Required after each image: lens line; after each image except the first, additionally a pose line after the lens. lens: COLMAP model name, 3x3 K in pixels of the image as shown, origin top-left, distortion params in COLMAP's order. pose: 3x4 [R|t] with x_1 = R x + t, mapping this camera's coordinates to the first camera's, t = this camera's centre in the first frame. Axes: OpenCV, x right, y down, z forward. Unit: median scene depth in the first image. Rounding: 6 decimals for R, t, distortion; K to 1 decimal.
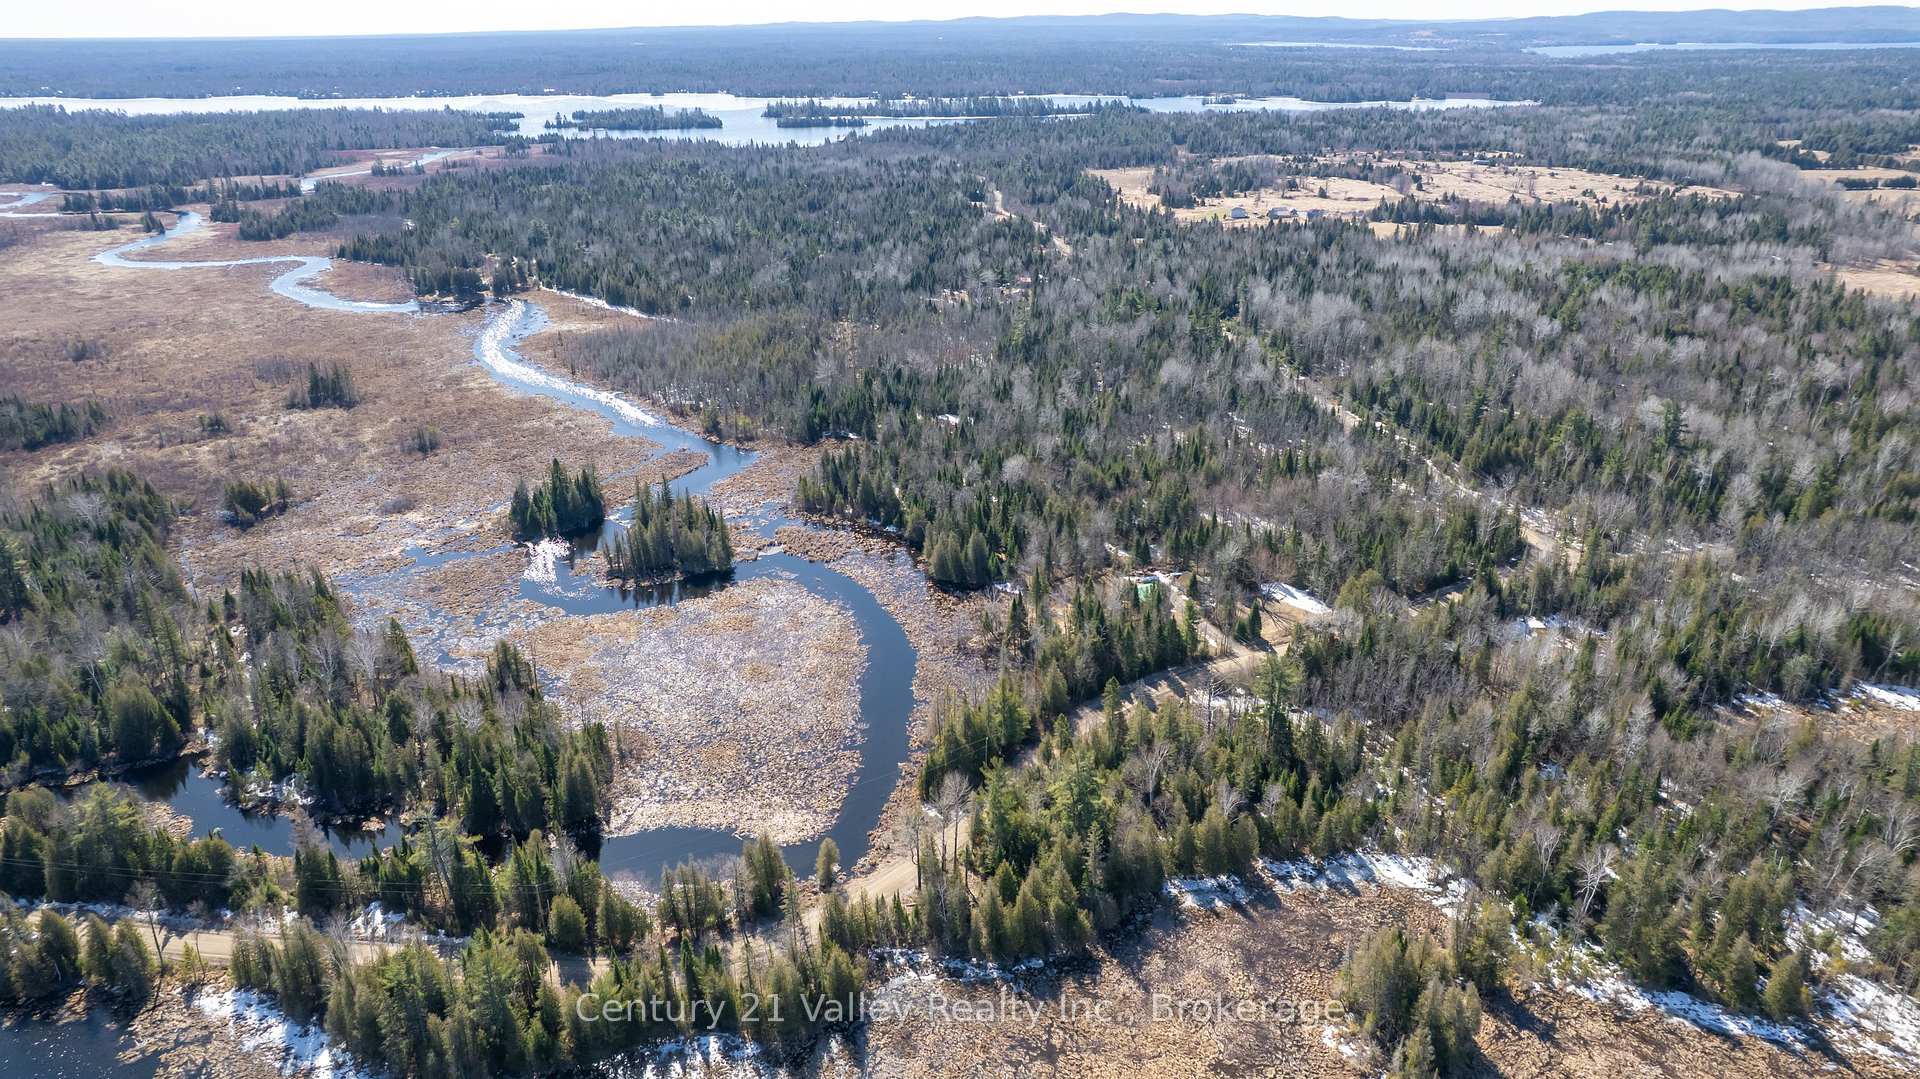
lens RADIAL K [[1235.8, 0, 945.3], [0, 1235.8, 533.3], [0, 0, 1]] dist [-0.088748, 0.081361]
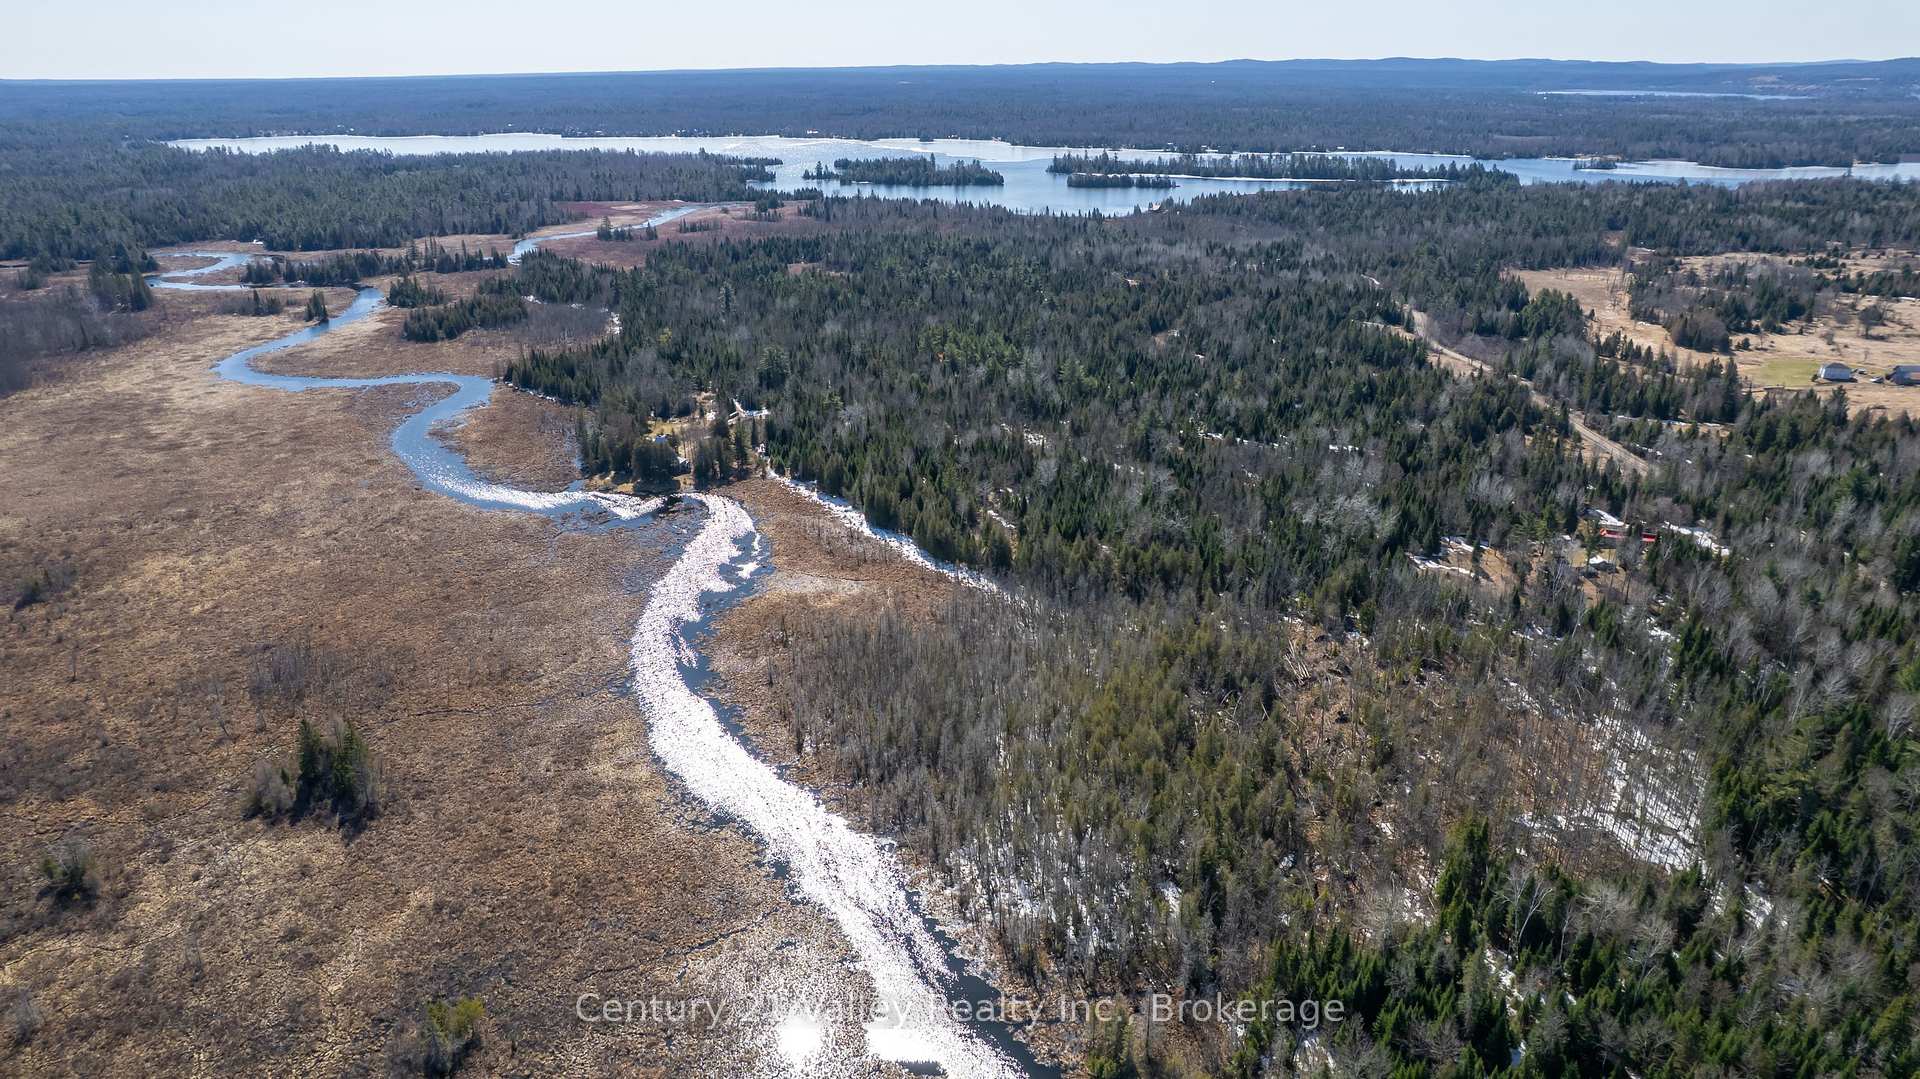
lens RADIAL K [[1235.8, 0, 945.3], [0, 1235.8, 533.3], [0, 0, 1]] dist [-0.088748, 0.081361]
pose [[0.980699, 0.072698, -0.181504, -0.058421], [-0.077989, 0.996707, -0.022178, -0.079082], [0.179294, 0.035905, 0.983140, 0.186695]]
